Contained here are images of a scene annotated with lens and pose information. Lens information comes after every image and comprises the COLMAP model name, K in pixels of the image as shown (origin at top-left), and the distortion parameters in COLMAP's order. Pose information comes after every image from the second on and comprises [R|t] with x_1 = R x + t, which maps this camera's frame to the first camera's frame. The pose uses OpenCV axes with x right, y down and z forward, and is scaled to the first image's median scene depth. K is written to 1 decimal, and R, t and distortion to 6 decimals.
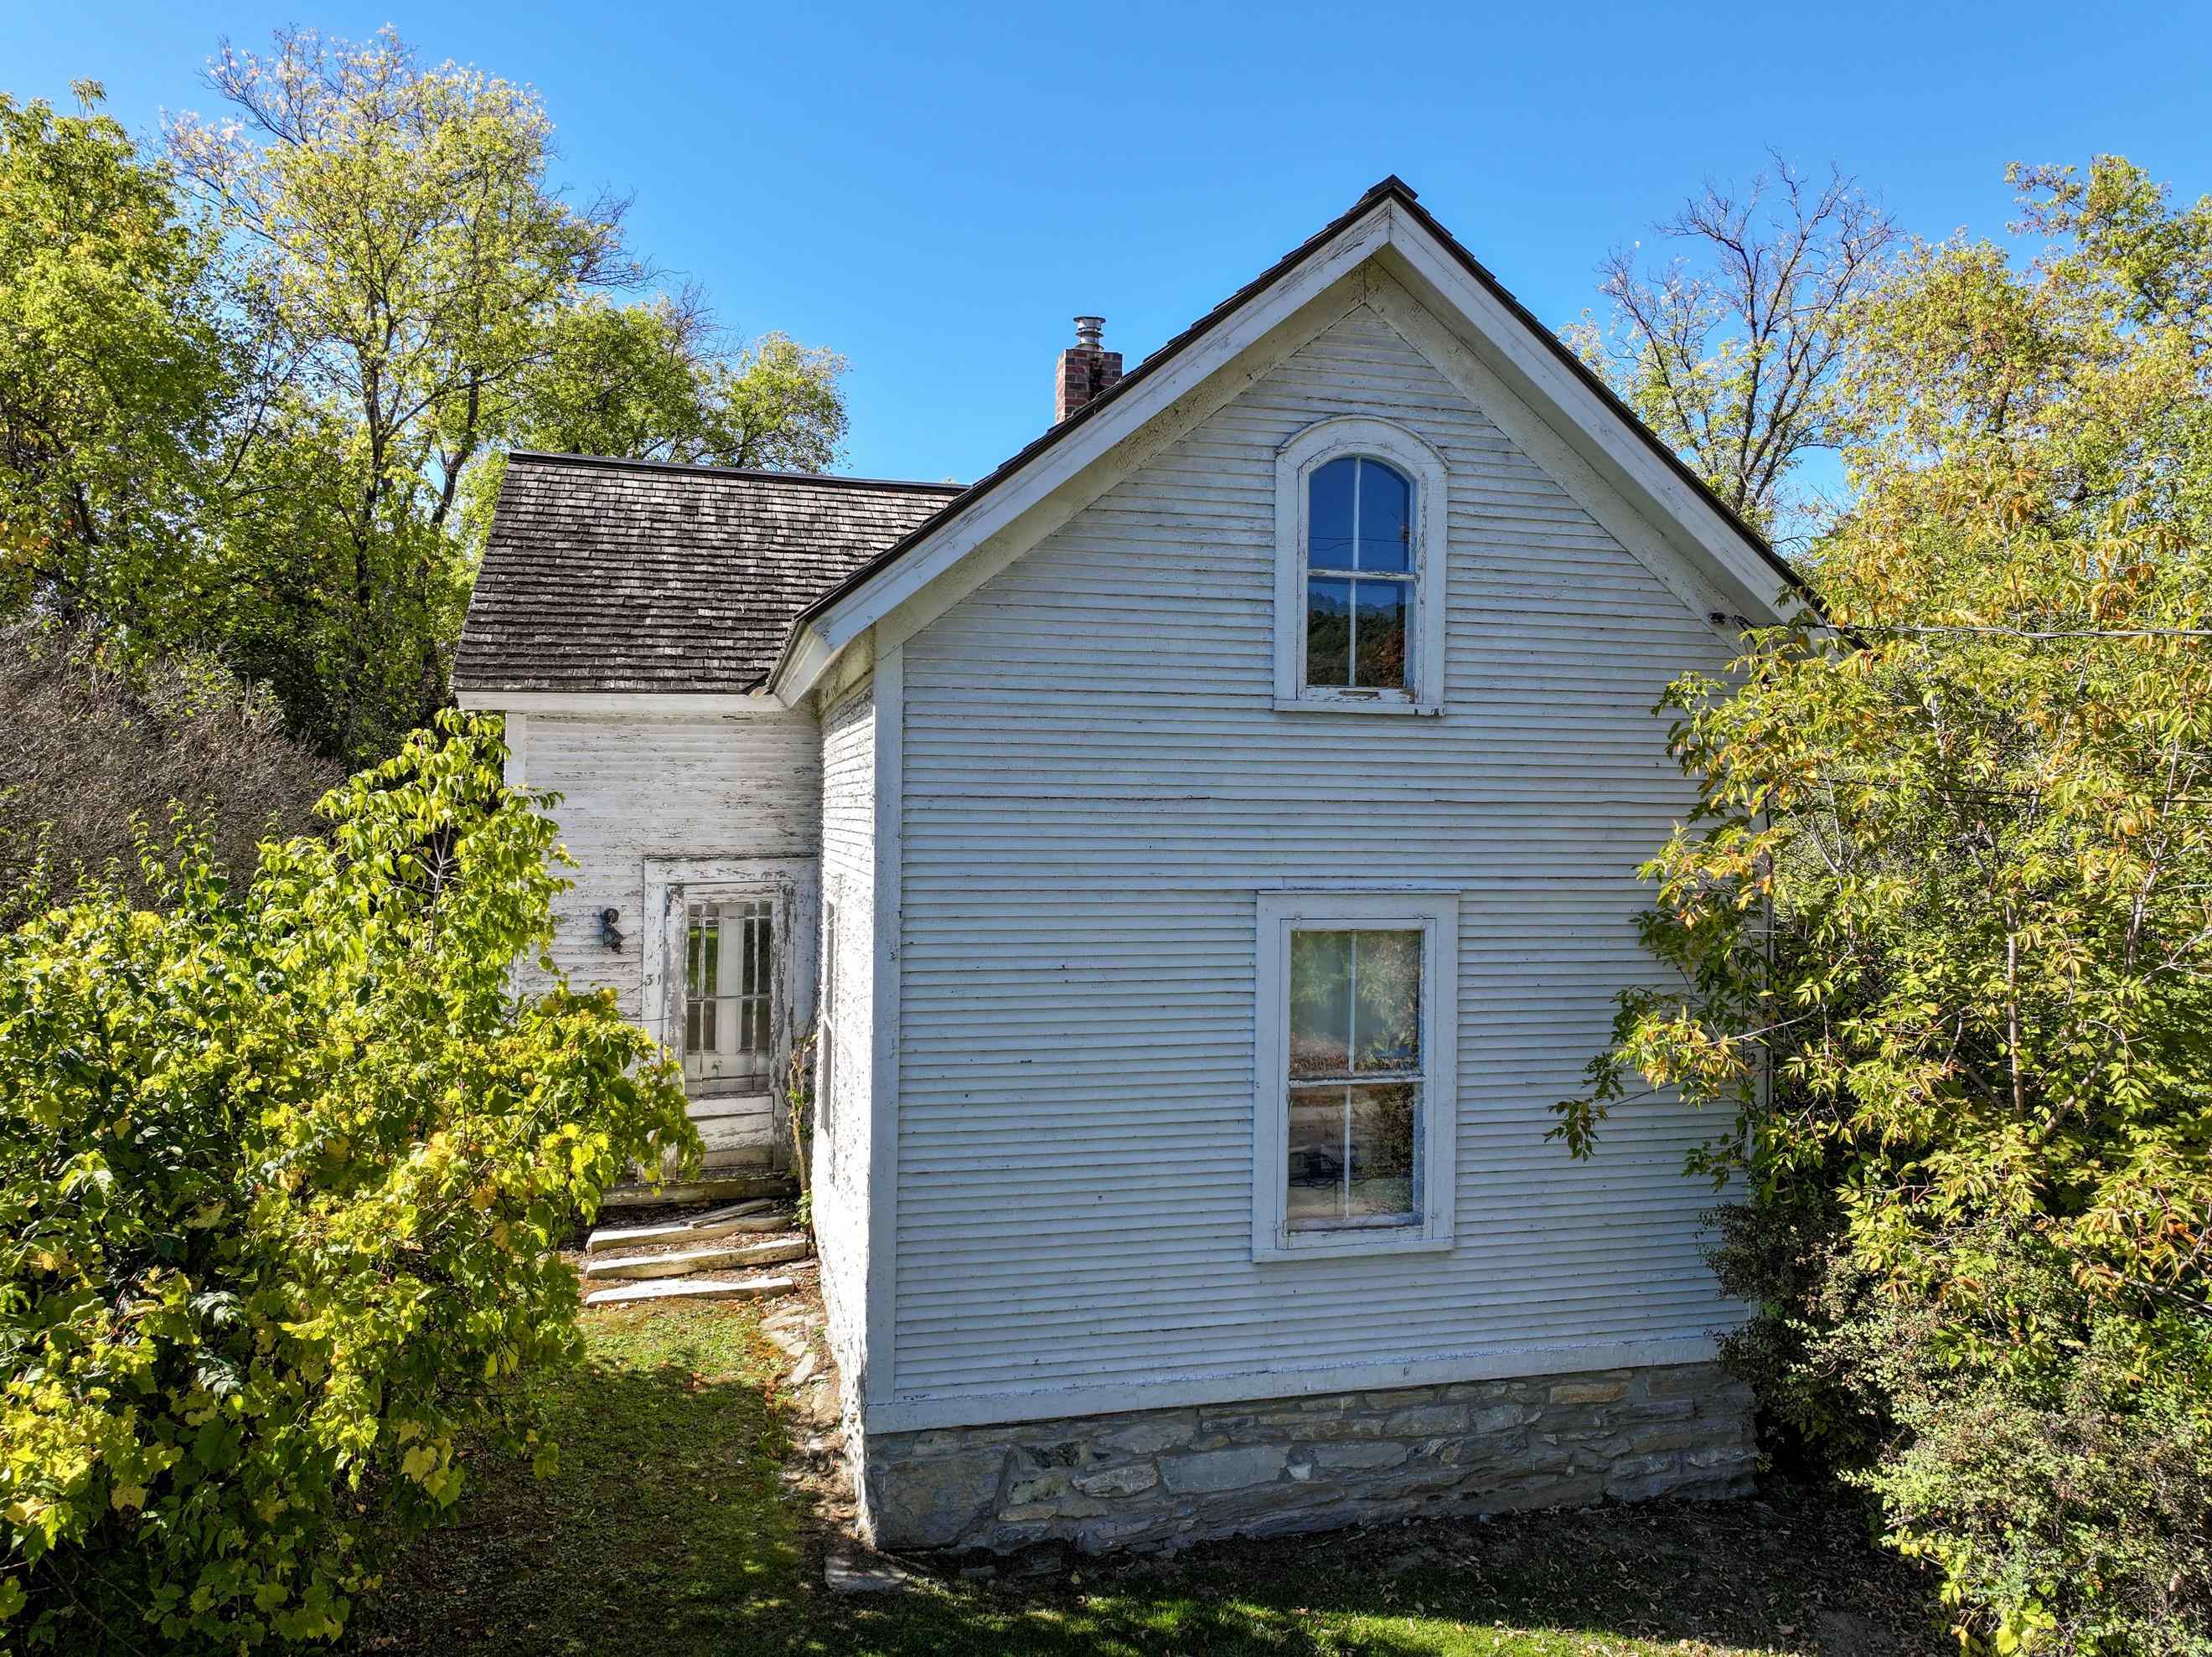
lens RADIAL K [[1549.2, 0, 1108.3], [0, 1549.2, 815.4], [0, 0, 1]] dist [-0.001324, 0.018071]
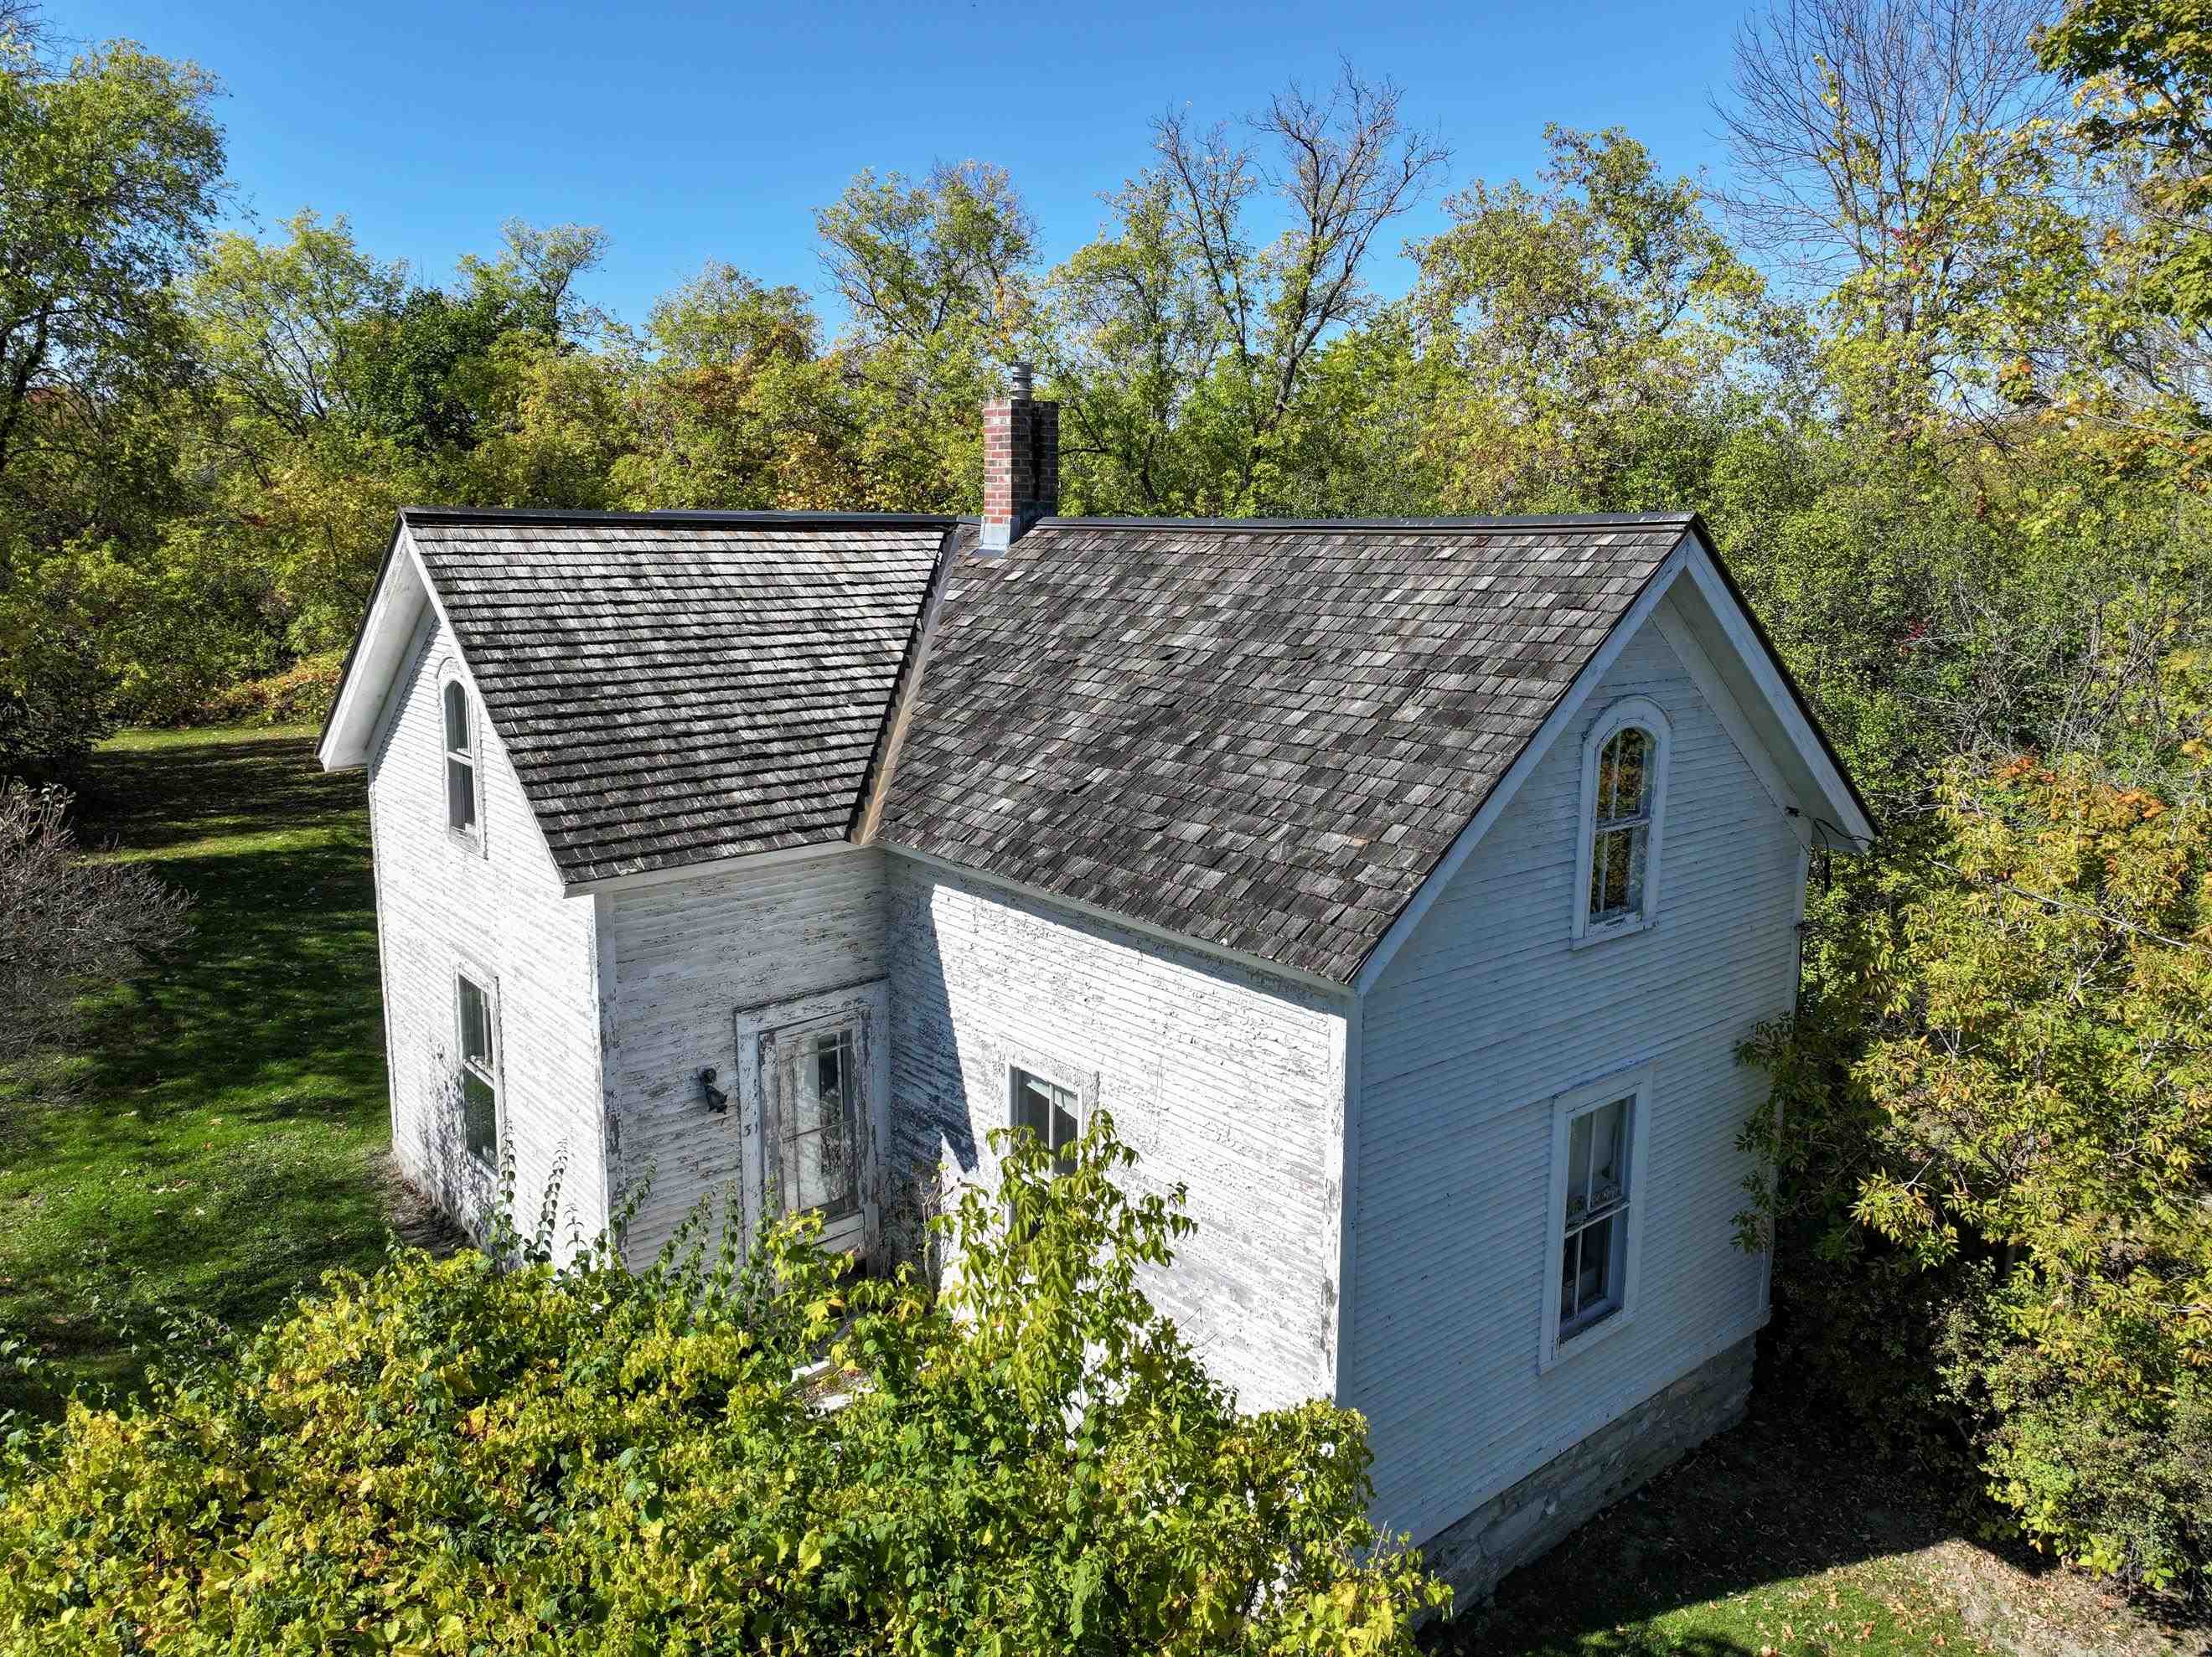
lens RADIAL K [[1549.2, 0, 1093.5], [0, 1549.2, 813.2], [0, 0, 1]] dist [-0.001324, 0.018071]
pose [[0.901853, -0.090298, 0.422501, -0.492763], [0.006062, 0.980464, 0.196606, -0.278906], [-0.432000, -0.174748, 0.884782, 0.079716]]
